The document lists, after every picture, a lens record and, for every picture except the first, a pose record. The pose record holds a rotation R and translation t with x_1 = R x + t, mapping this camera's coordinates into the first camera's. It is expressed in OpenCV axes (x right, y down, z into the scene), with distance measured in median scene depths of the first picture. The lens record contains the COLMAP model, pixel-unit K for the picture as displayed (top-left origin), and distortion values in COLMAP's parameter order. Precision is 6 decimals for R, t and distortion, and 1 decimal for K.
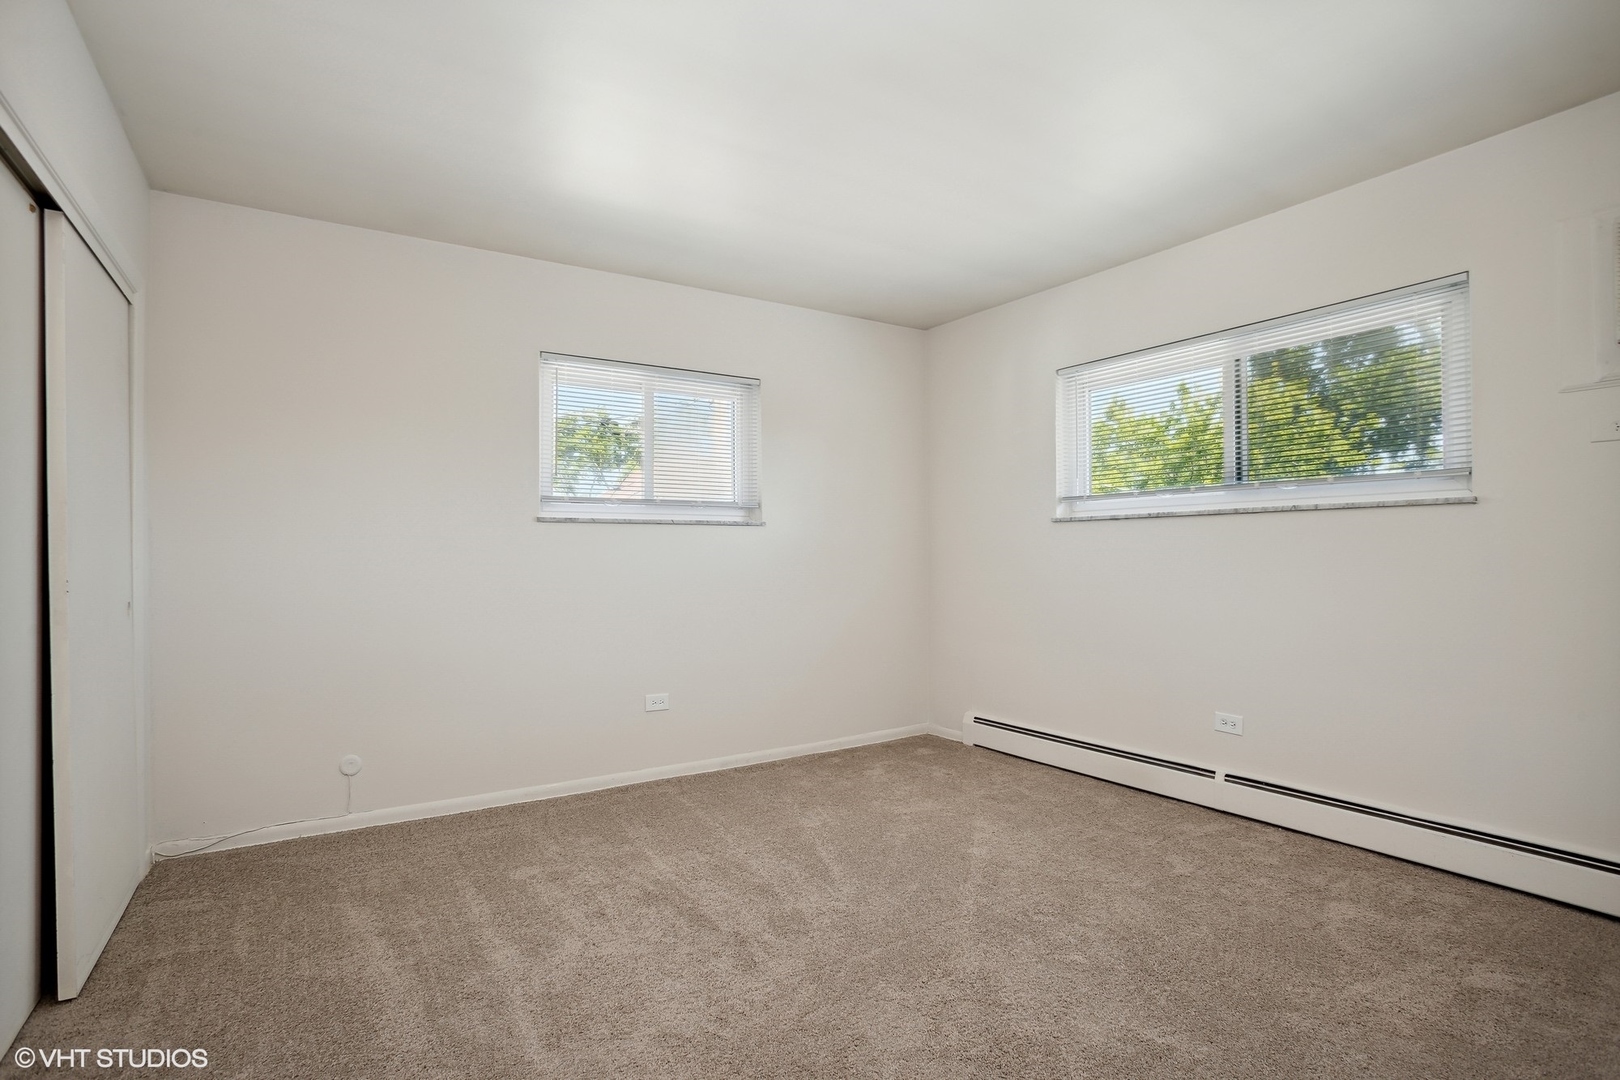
lens RADIAL K [[822.3, 0, 811.7], [0, 822.3, 541.2], [0, 0, 1]] dist [-0.003179, 0.001220]
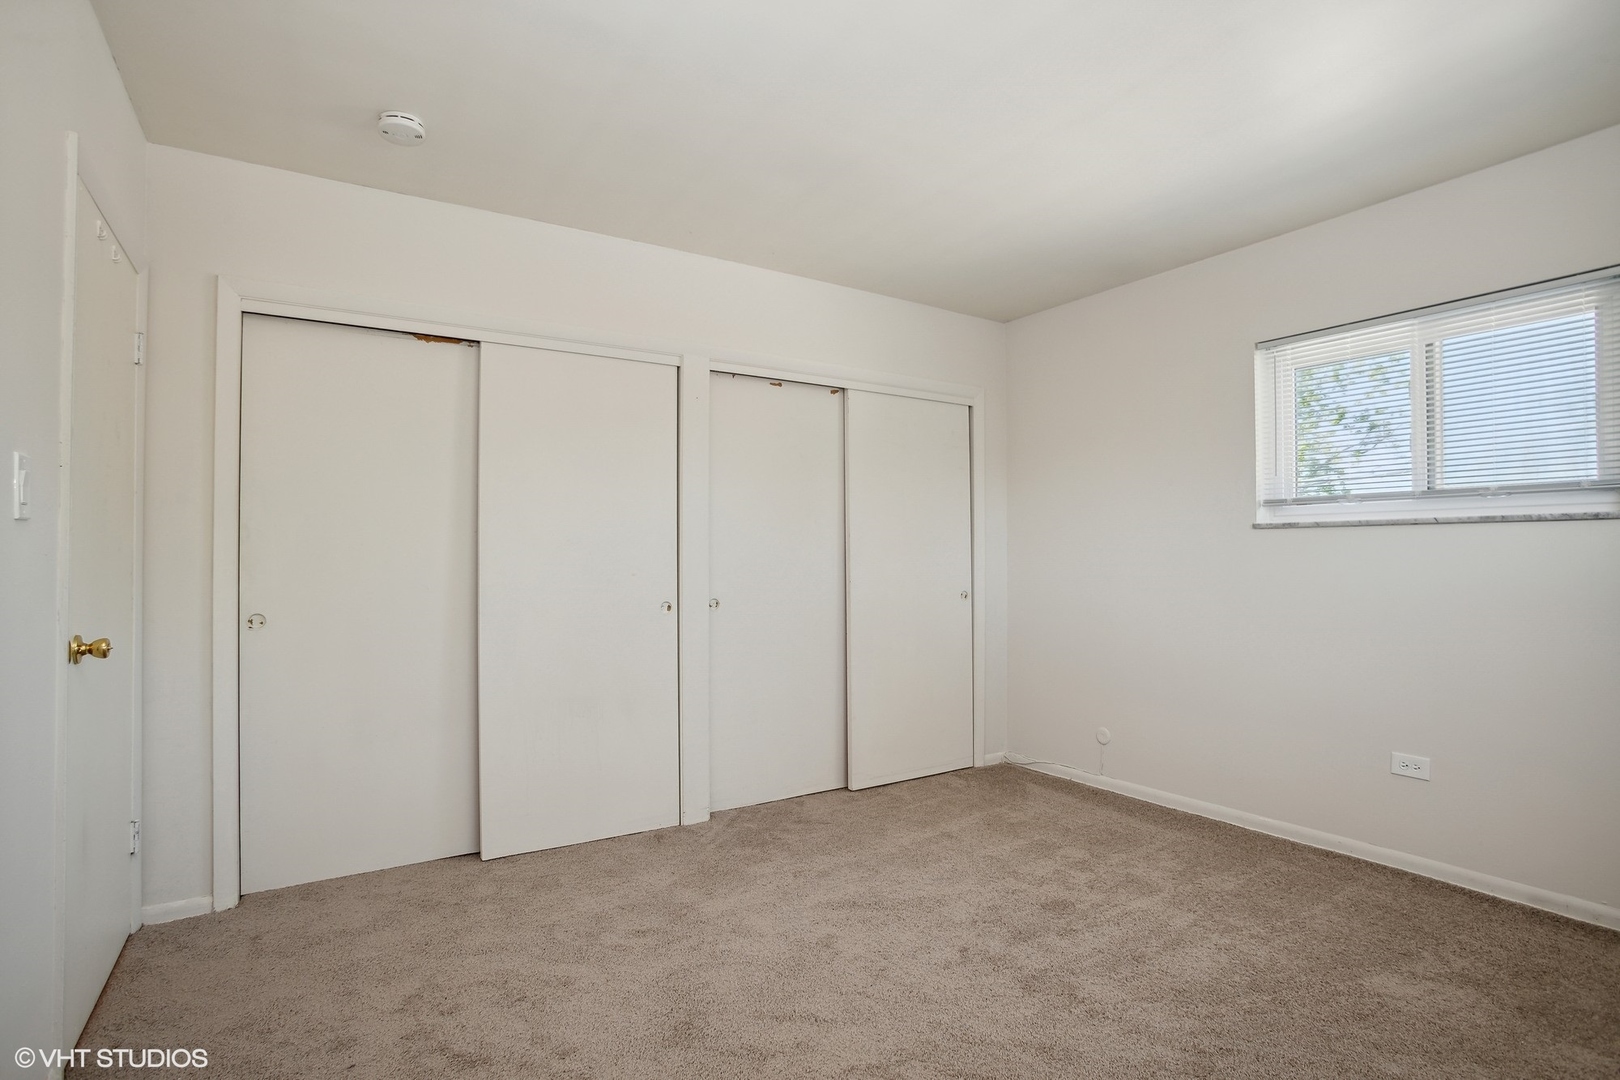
lens RADIAL K [[822.3, 0, 818.1], [0, 822.3, 545.7], [0, 0, 1]] dist [-0.003179, 0.001220]
pose [[0.025007, -0.010580, -0.999631, 0.602230], [0.015833, 0.999823, -0.010186, -0.003231], [0.999562, -0.015573, 0.025170, 0.508946]]
